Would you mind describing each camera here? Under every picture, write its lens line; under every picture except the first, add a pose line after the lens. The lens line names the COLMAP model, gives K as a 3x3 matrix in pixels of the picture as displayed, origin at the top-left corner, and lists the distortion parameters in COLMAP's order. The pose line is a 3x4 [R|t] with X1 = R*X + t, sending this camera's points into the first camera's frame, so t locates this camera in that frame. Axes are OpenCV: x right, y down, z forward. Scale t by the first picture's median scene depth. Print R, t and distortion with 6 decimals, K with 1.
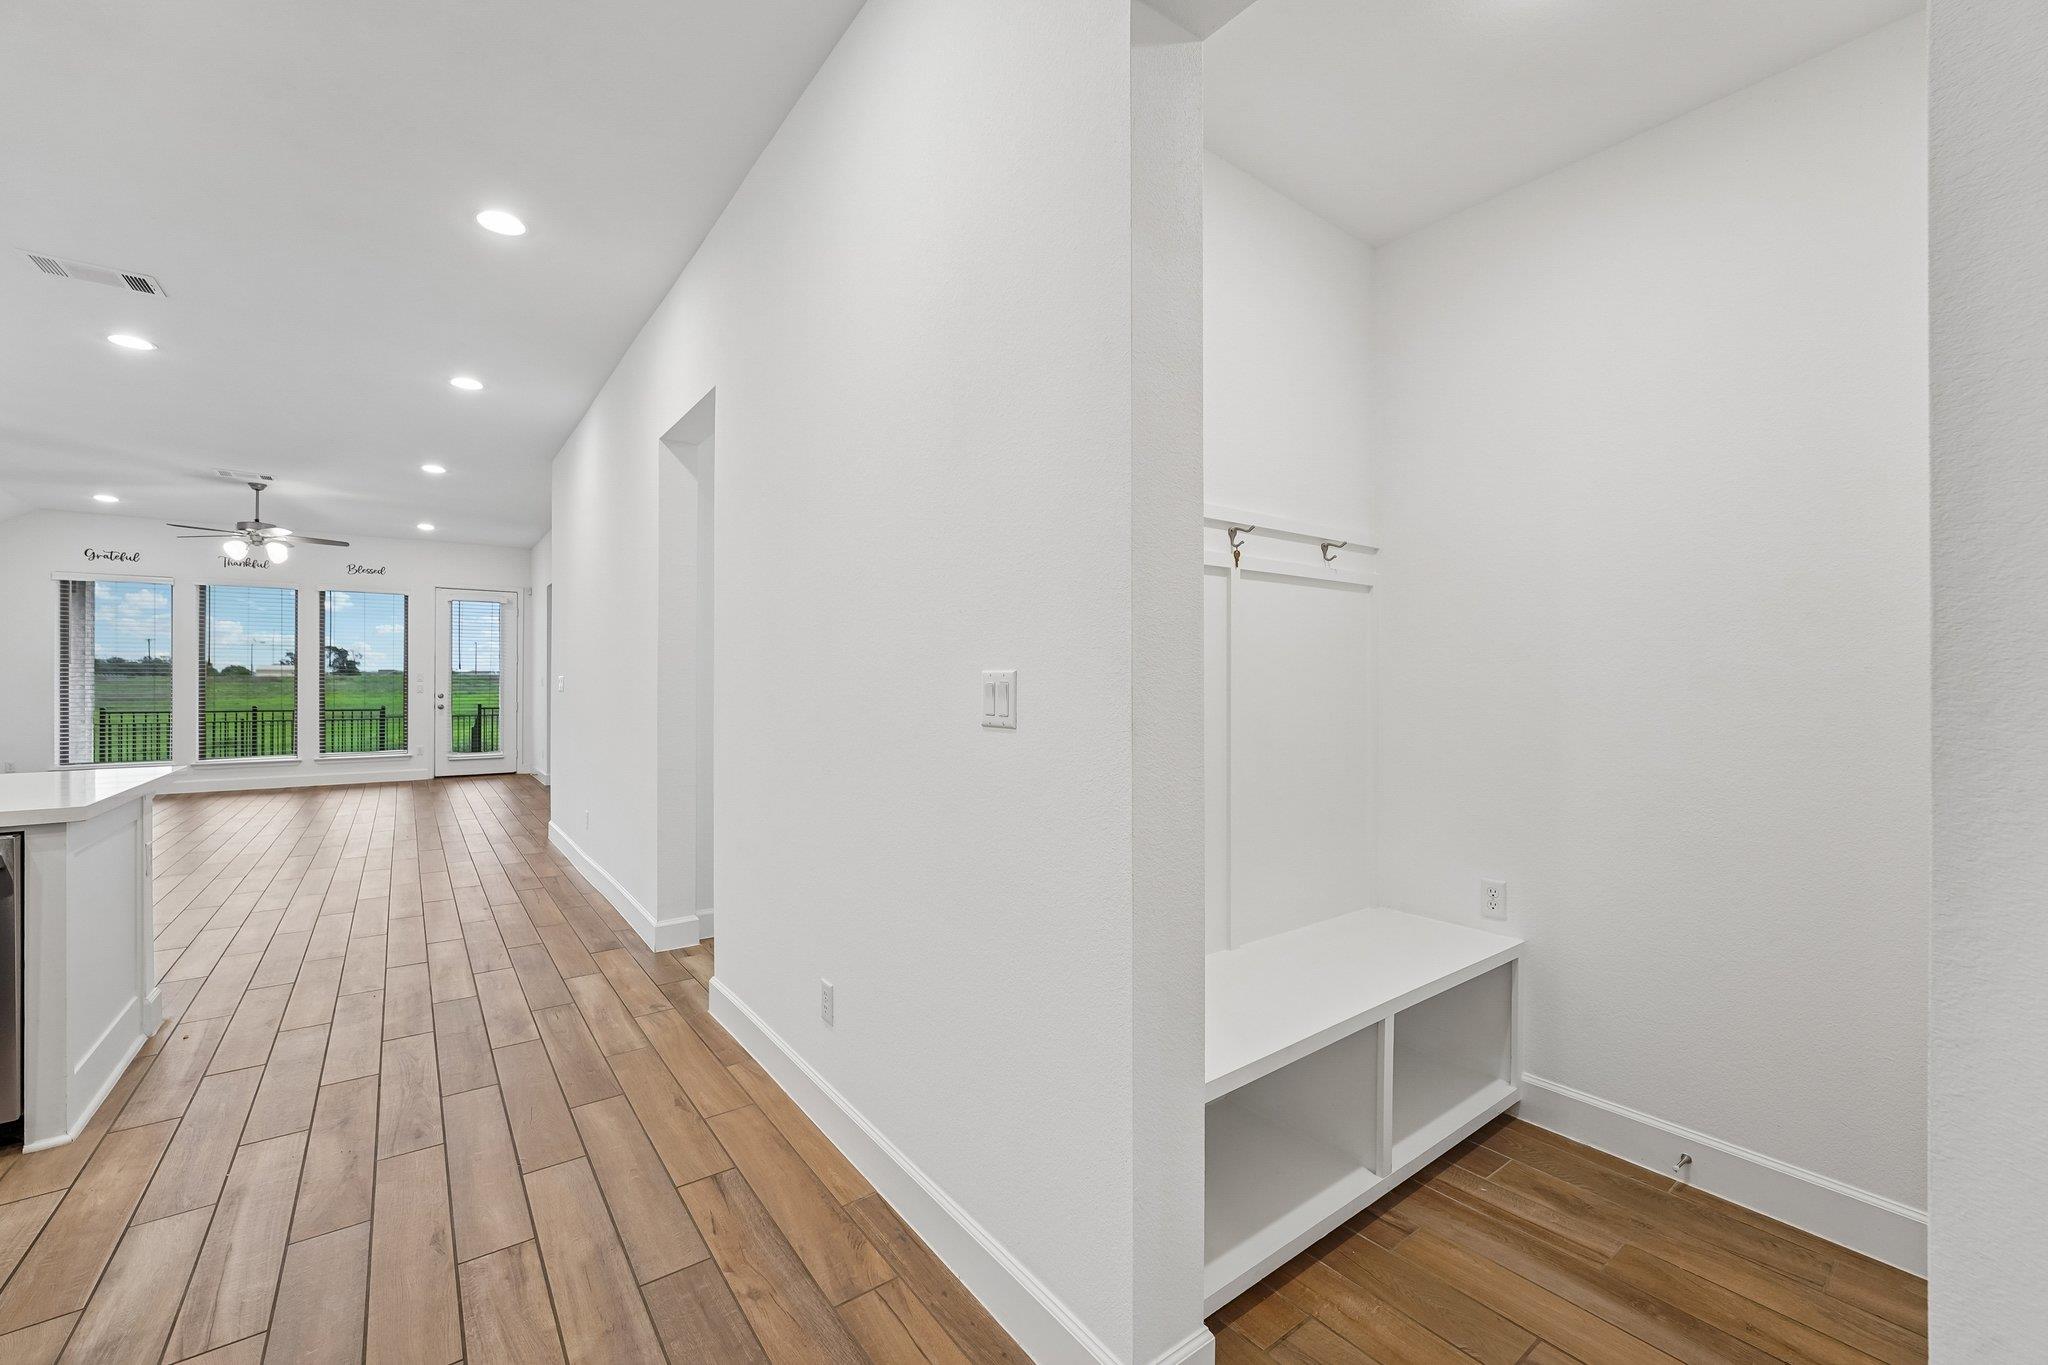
lens RADIAL K [[829.0, 0, 1018.1], [0, 829.0, 678.4], [0, 0, 1]] dist [-0.015760, 0.004652]
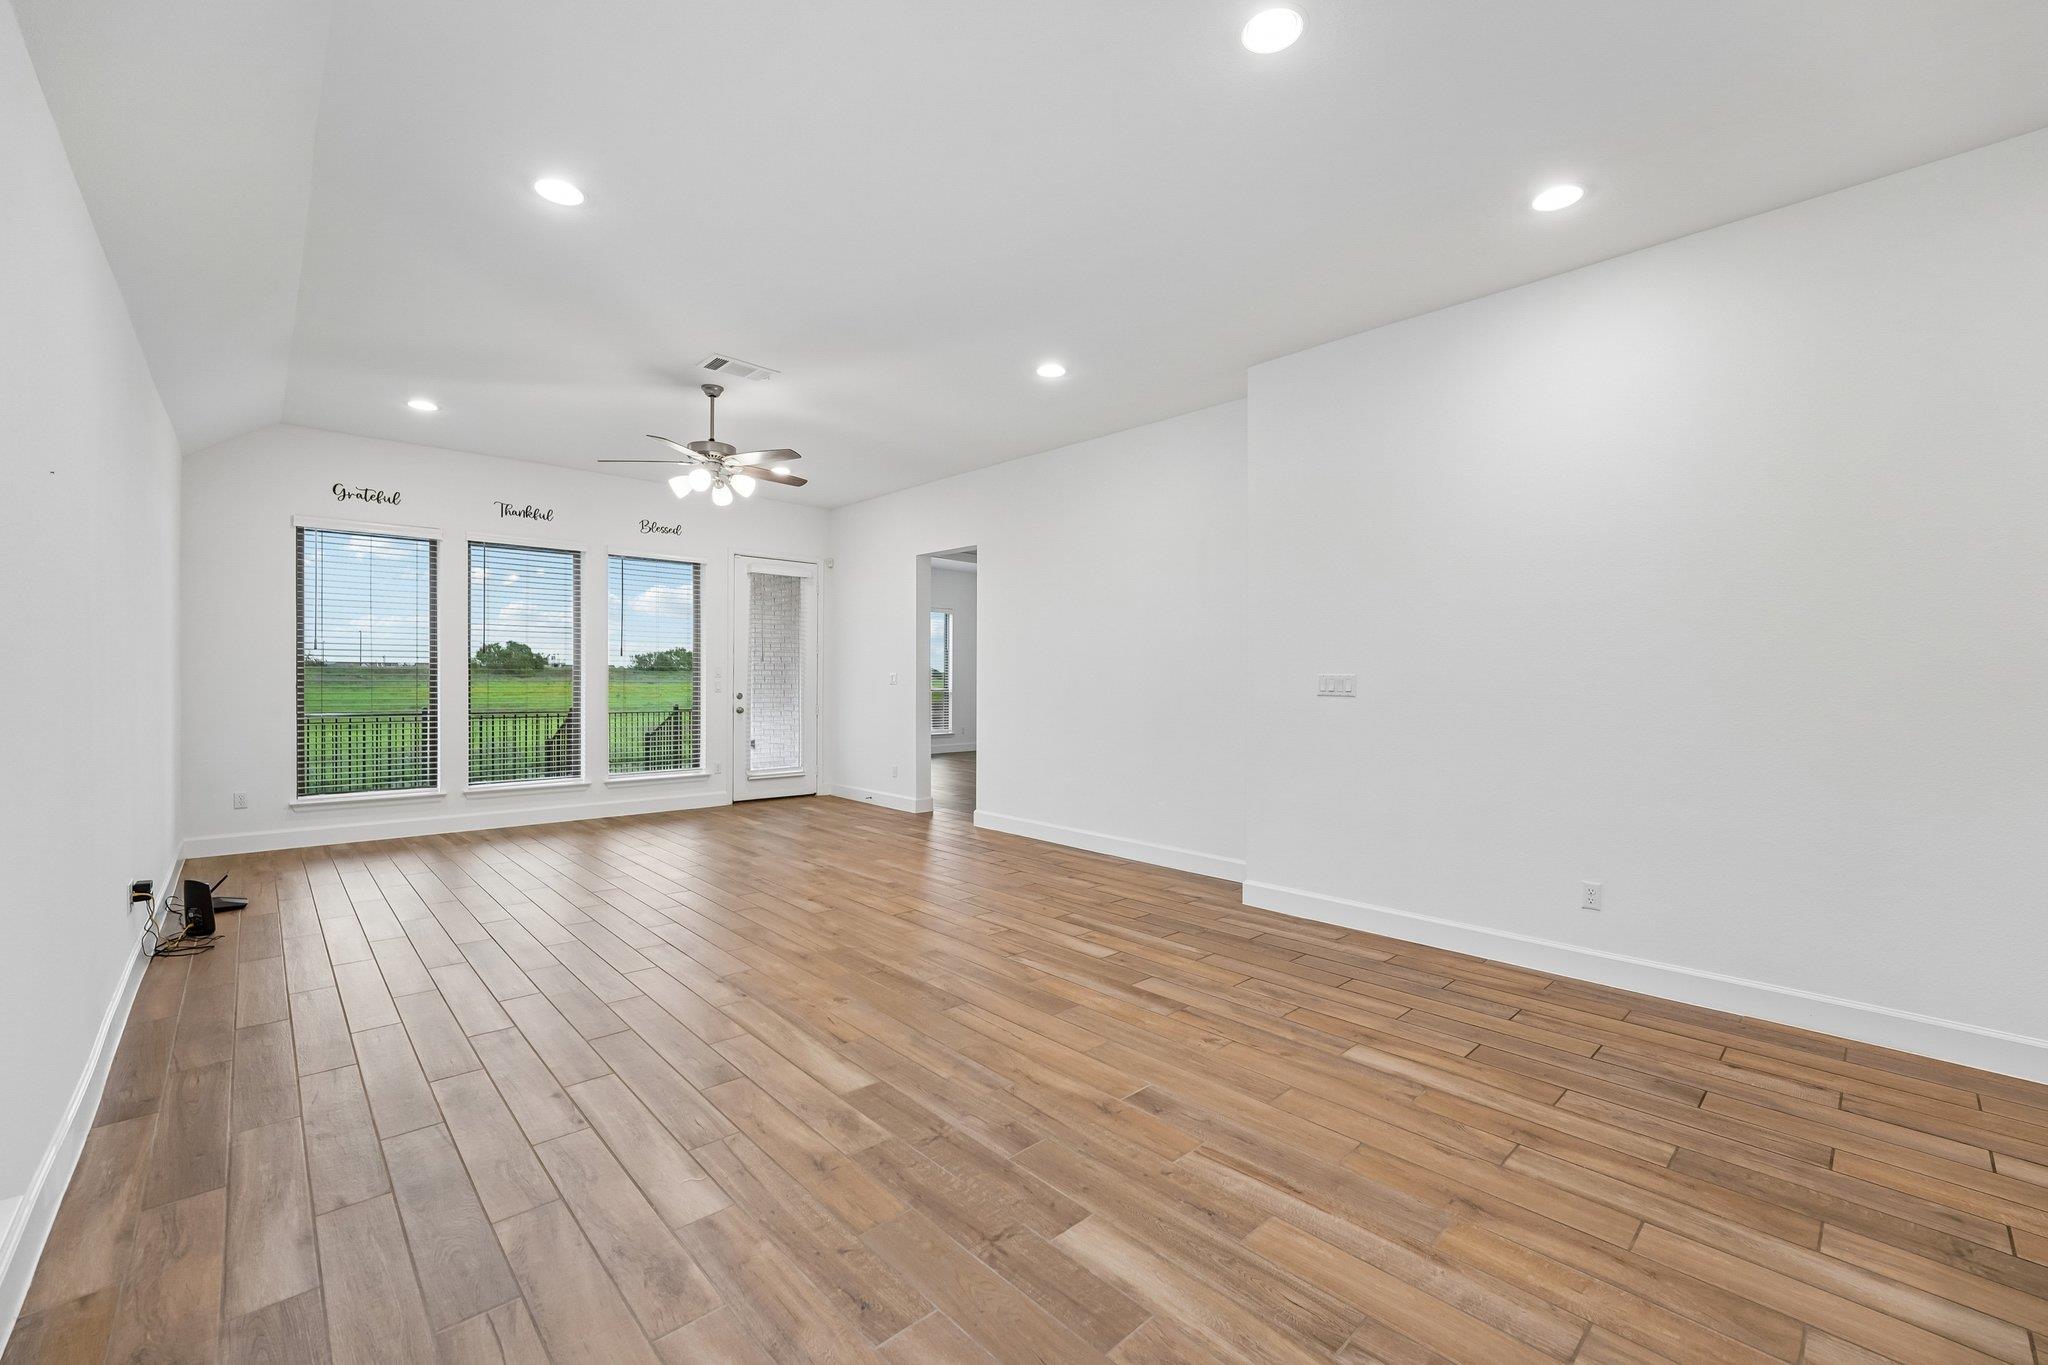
lens RADIAL K [[834.0, 0, 1024.0], [0, 834.0, 682.5], [0, 0, 1]] dist [-0.024131, 0.004933]
pose [[0.993530, 0.004241, 0.113490, -0.810132], [-0.005384, 0.999938, 0.009769, -0.000515], [-0.113442, -0.010316, 0.993491, 0.309885]]
